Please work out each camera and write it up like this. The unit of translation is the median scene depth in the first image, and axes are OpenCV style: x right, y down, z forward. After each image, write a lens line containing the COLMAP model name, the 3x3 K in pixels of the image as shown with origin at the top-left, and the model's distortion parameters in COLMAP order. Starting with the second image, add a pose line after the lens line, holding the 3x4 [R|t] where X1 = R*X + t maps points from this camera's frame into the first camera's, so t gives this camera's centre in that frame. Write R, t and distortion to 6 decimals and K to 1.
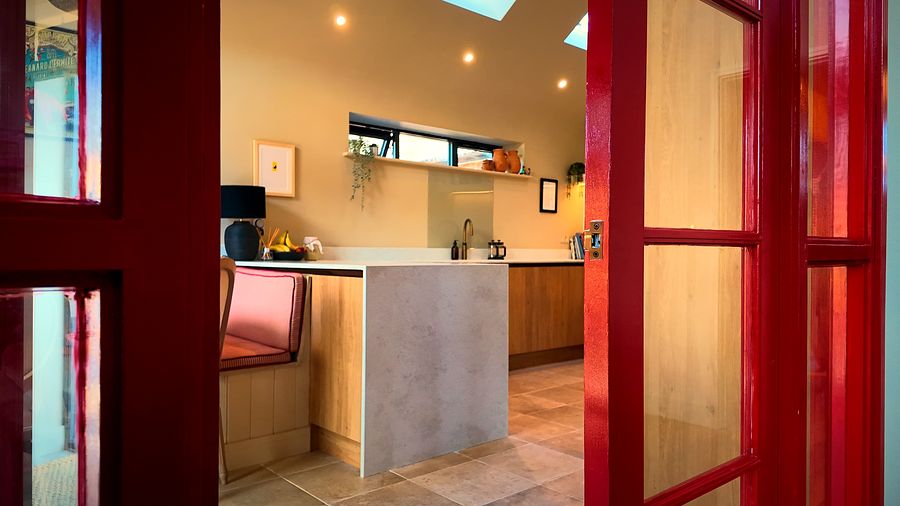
lens RADIAL K [[588.8, 0, 453.7], [0, 588.8, 253.7], [0, 0, 1]] dist [0.055887, -0.041984]
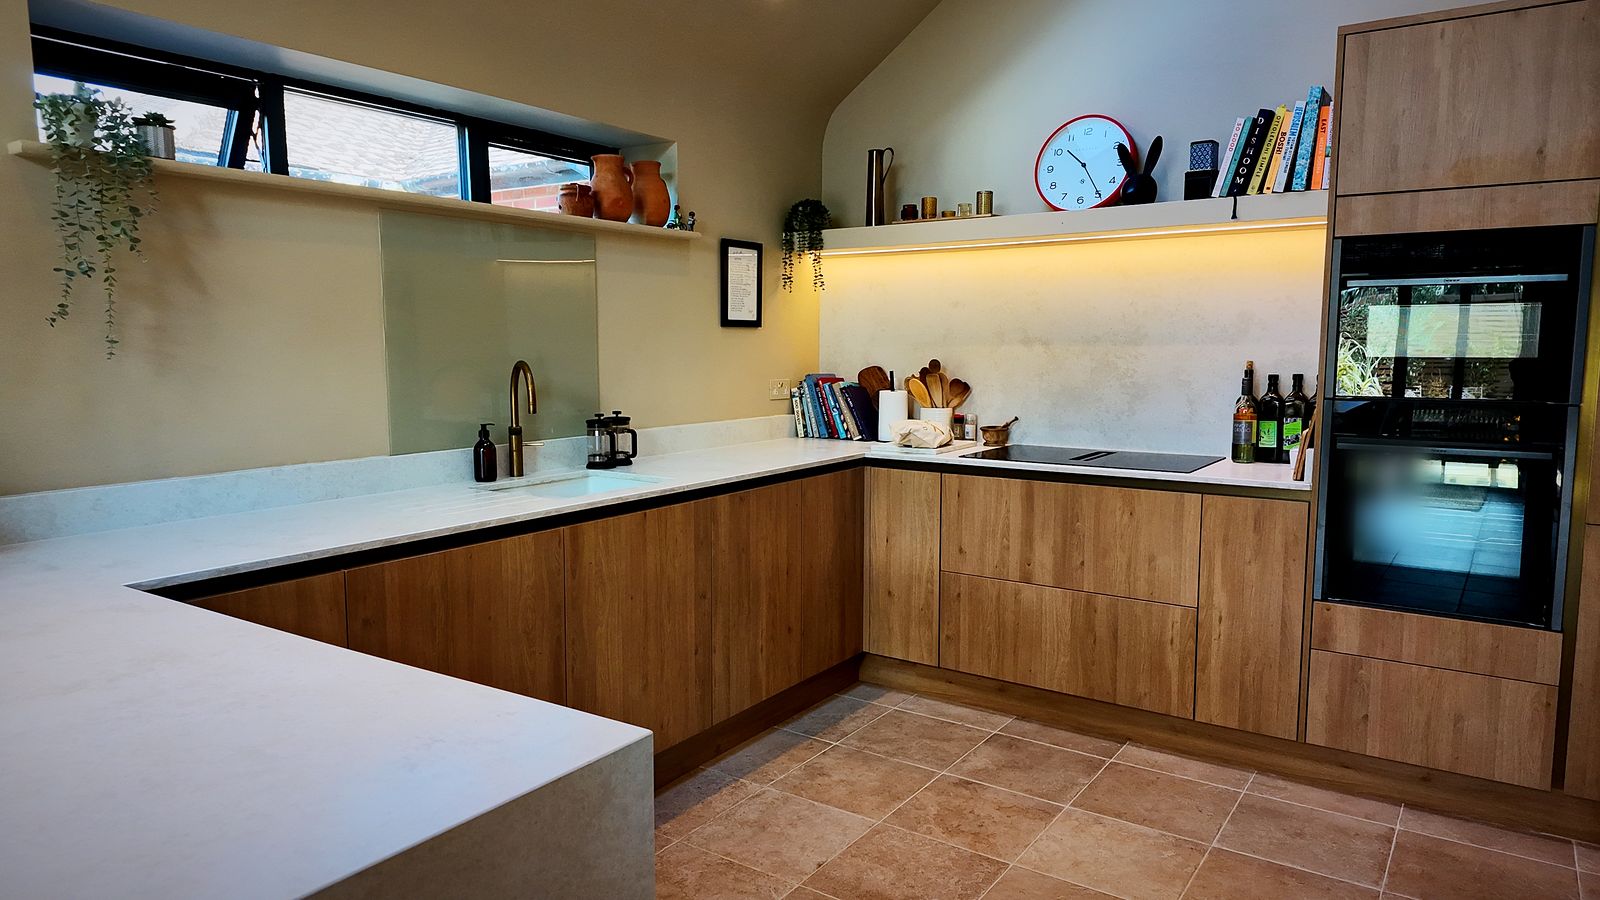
lens RADIAL K [[962.2, 0, 800.0], [0, 962.2, 450.0], [0, 0, 1]] dist [0.044316, -0.048408]
pose [[0.967120, -0.035454, 0.251839, 0.036608], [0.007028, 0.993583, 0.112889, -0.067772], [-0.254225, -0.107407, 0.961162, 0.402328]]
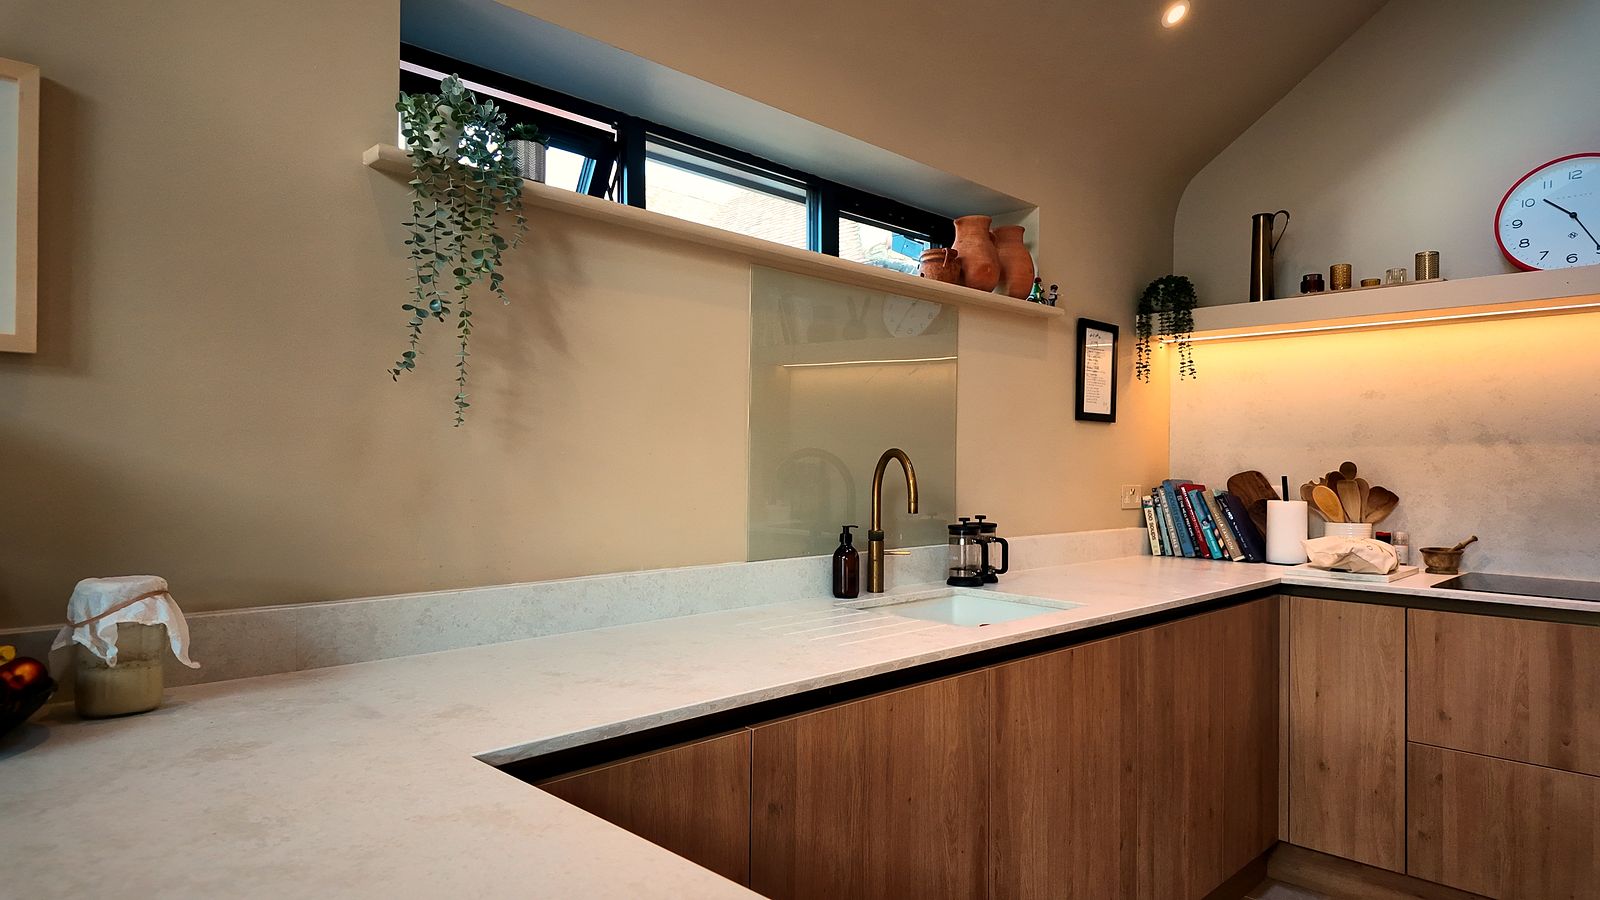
lens RADIAL K [[892.1, 0, 813.6], [0, 892.1, 457.5], [0, 0, 1]] dist [0.054343, -0.060041]
pose [[0.997132, 0.004082, 0.075578, -0.043223], [-0.003509, 0.999964, -0.007718, -0.050153], [-0.075607, 0.007431, 0.997110, 0.566964]]
